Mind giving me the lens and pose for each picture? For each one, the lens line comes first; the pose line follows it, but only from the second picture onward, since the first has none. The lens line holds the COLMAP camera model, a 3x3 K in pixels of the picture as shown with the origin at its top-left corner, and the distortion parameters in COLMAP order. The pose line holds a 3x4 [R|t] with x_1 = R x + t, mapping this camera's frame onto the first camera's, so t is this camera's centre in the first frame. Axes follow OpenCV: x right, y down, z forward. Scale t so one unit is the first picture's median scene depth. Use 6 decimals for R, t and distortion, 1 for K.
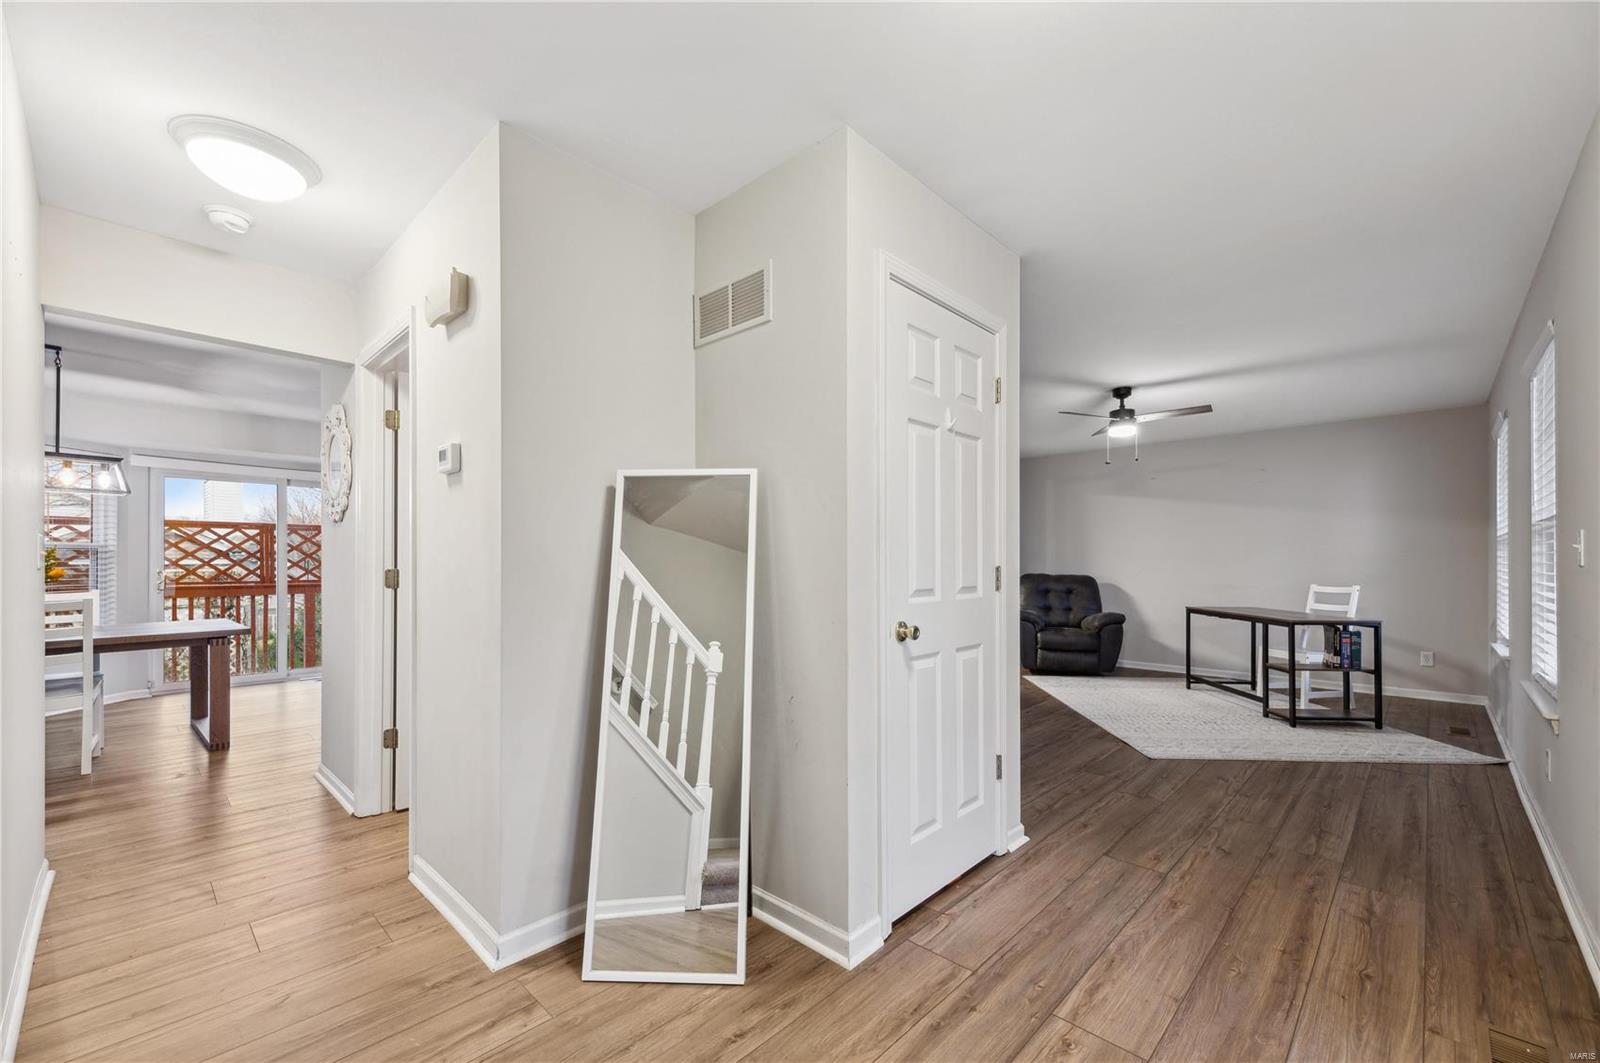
lens RADIAL K [[649.1, 0, 800.0], [0, 649.1, 531.5], [0, 0, 1]] dist [-0.001622, -0.000144]
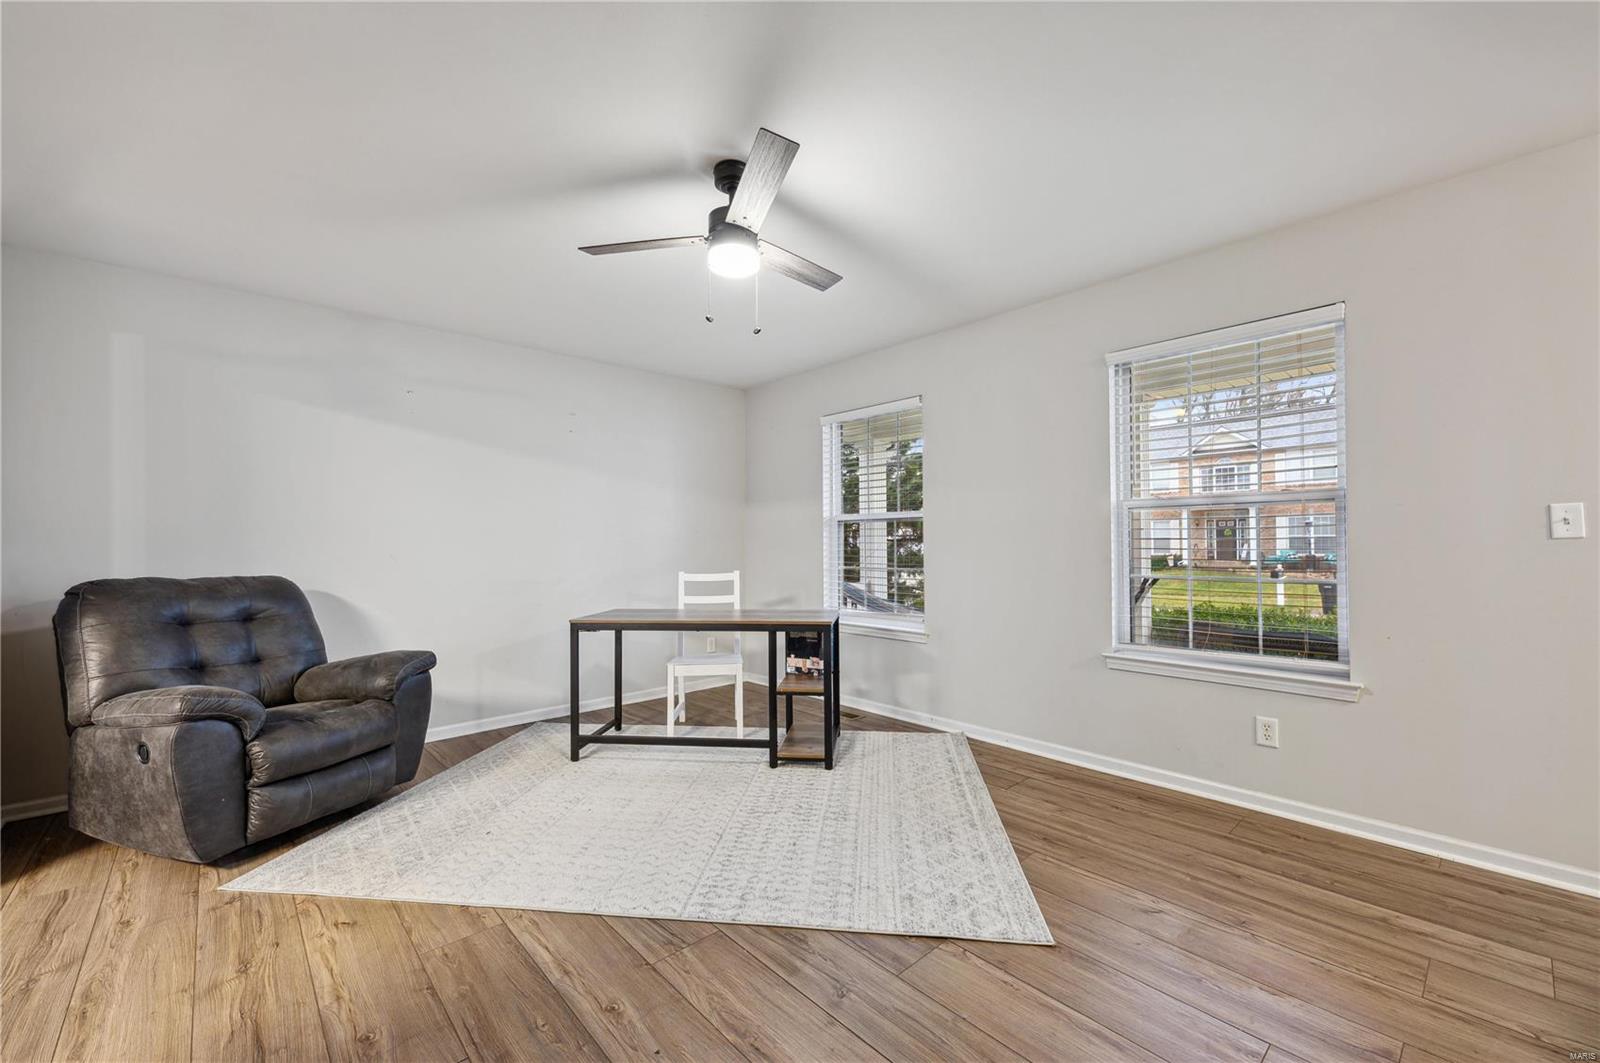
lens RADIAL K [[638.0, 0, 802.0], [0, 638.0, 550.9], [0, 0, 1]] dist [0.013552, 0.000000]
pose [[0.059882, -0.012146, 0.998132, 0.041490], [-0.040110, 0.999089, 0.014564, 0.042998], [-0.997399, -0.040907, 0.059340, 0.887652]]
